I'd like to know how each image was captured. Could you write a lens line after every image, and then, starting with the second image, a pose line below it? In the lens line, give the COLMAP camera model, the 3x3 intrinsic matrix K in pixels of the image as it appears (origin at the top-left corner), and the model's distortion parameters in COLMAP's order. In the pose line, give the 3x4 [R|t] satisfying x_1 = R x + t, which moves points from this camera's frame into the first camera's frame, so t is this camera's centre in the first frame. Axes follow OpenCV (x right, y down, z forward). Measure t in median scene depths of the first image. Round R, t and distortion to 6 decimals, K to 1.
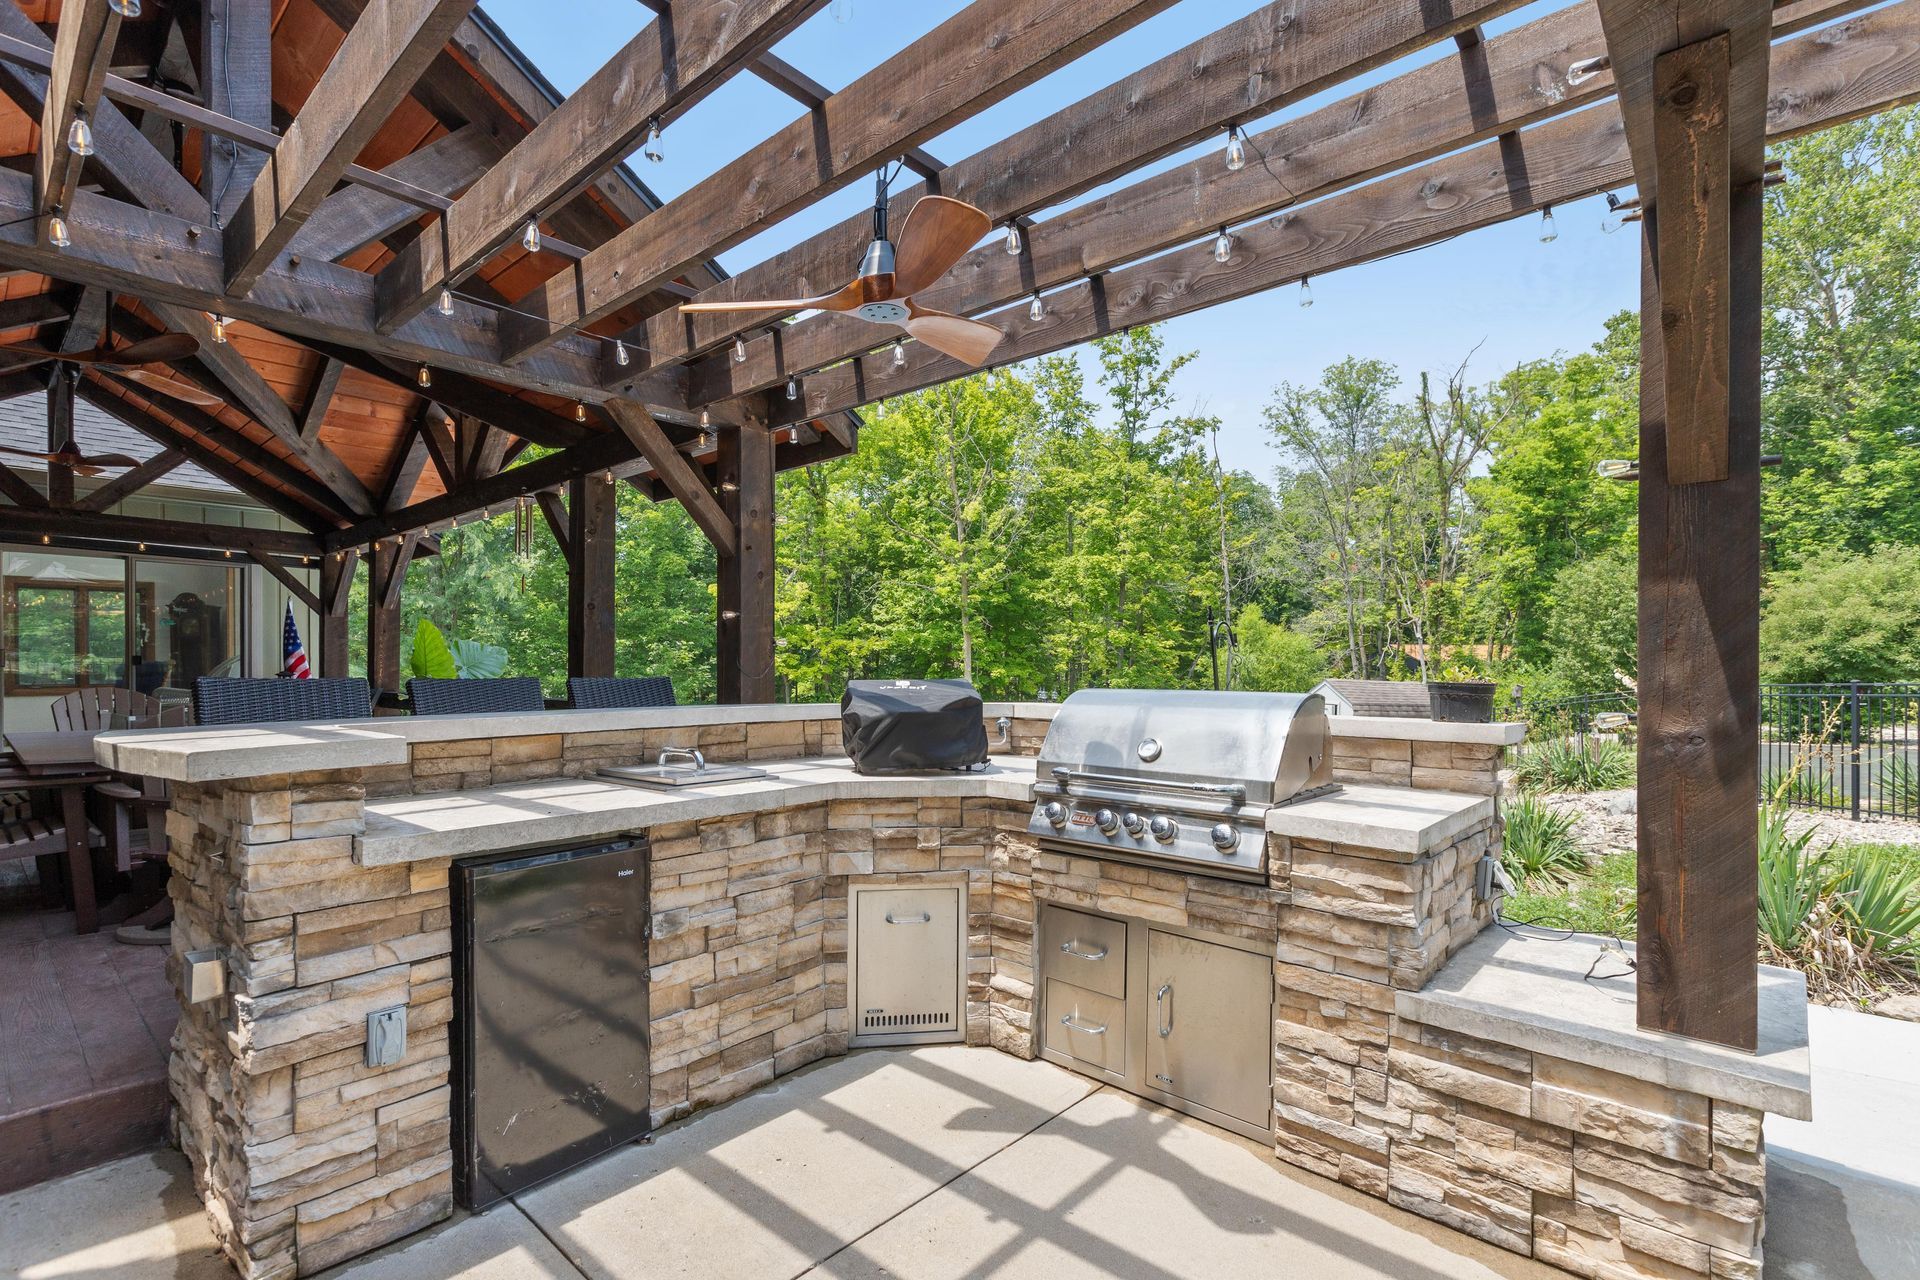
lens RADIAL K [[894.3, 0, 958.2], [0, 894.3, 666.7], [0, 0, 1]] dist [-0.001047, -0.000214]
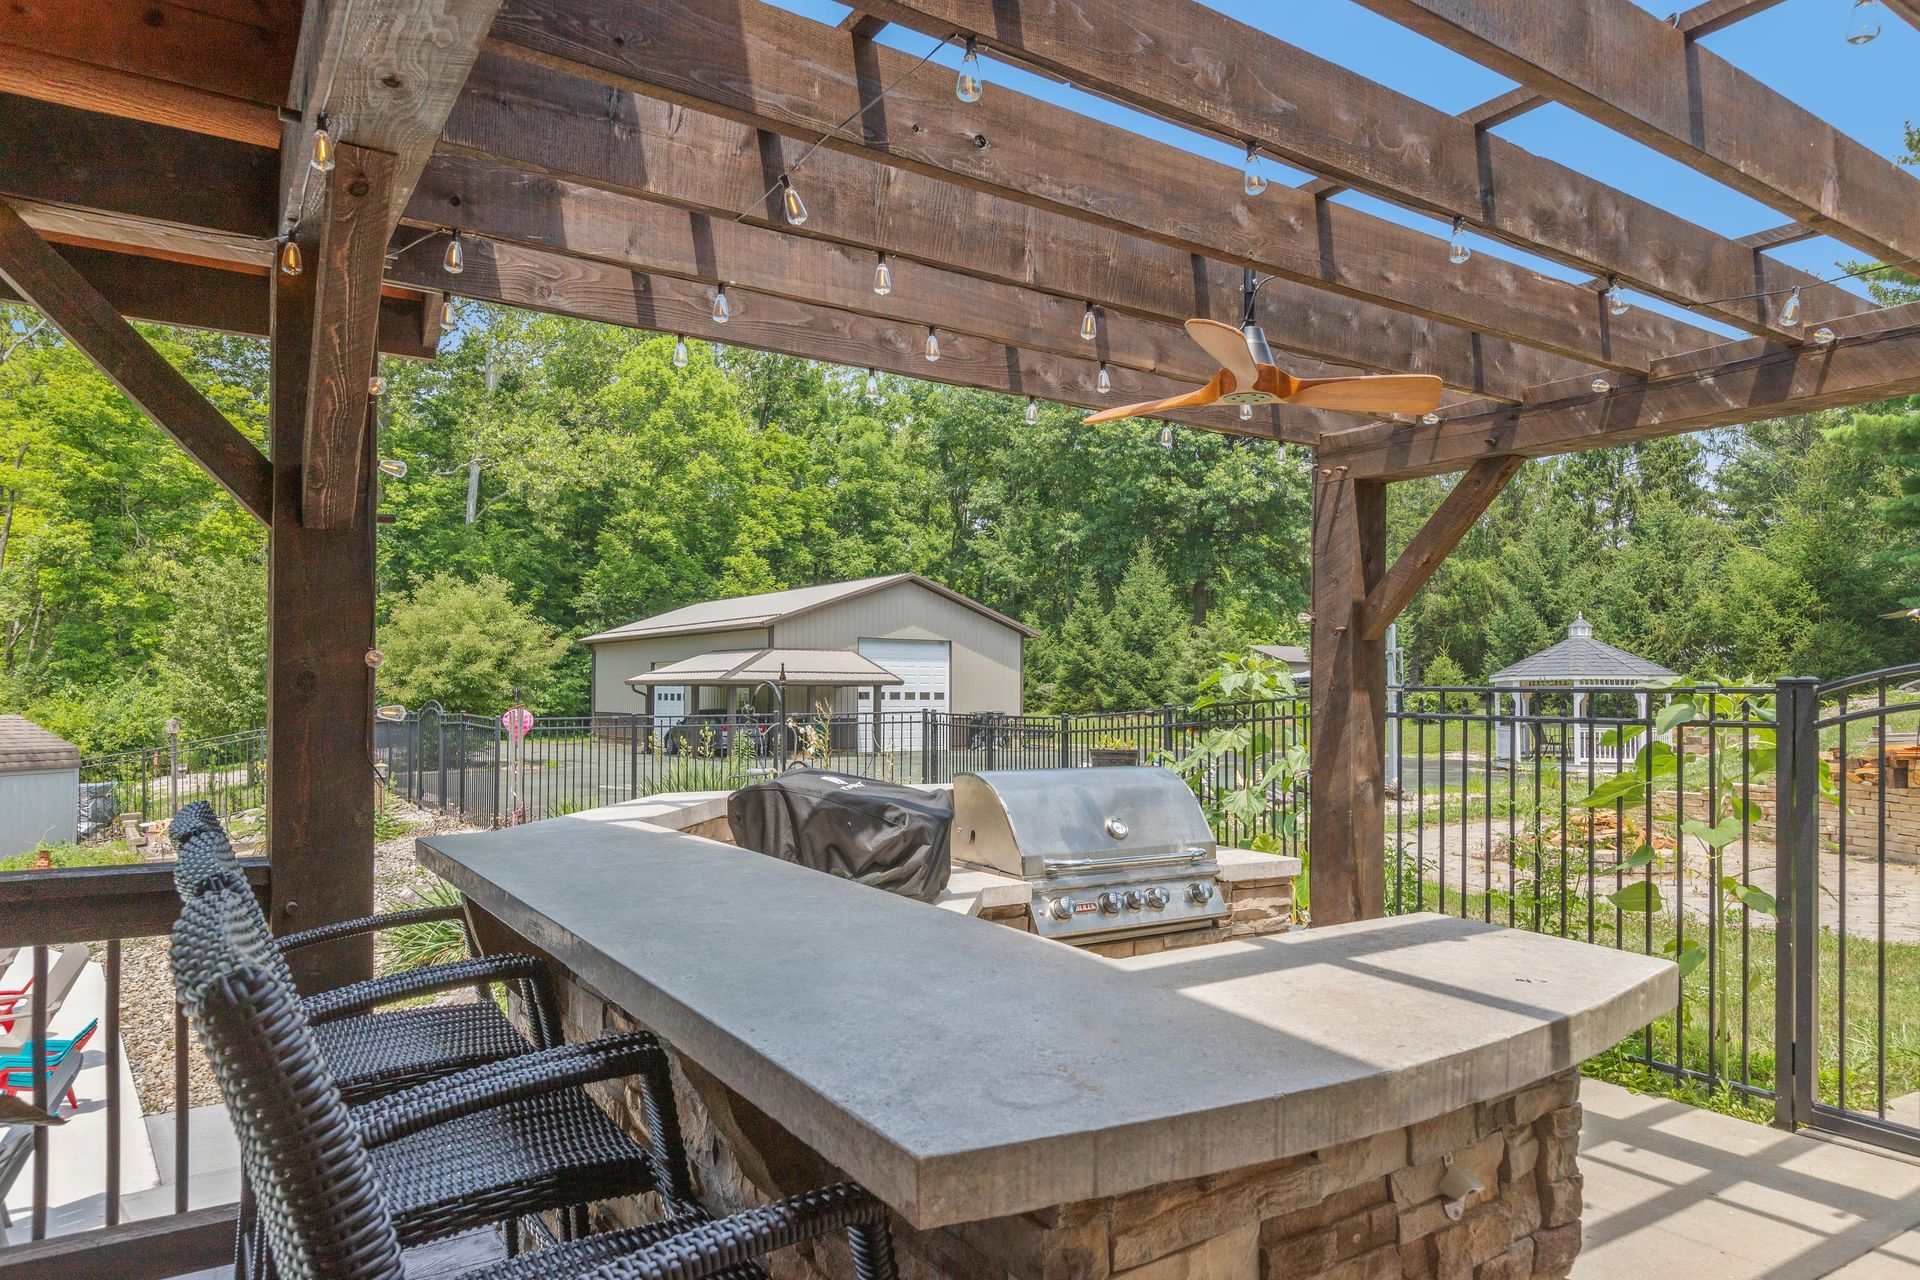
lens RADIAL K [[1187.9, 0, 960.0], [0, 1187.9, 640.0], [0, 0, 1]] dist [-0.000735, -0.000272]
pose [[0.265720, 0.042289, 0.963122, -0.098732], [-0.008582, 0.999102, -0.041501, -0.005653], [-0.964012, 0.002762, 0.265844, 0.066938]]
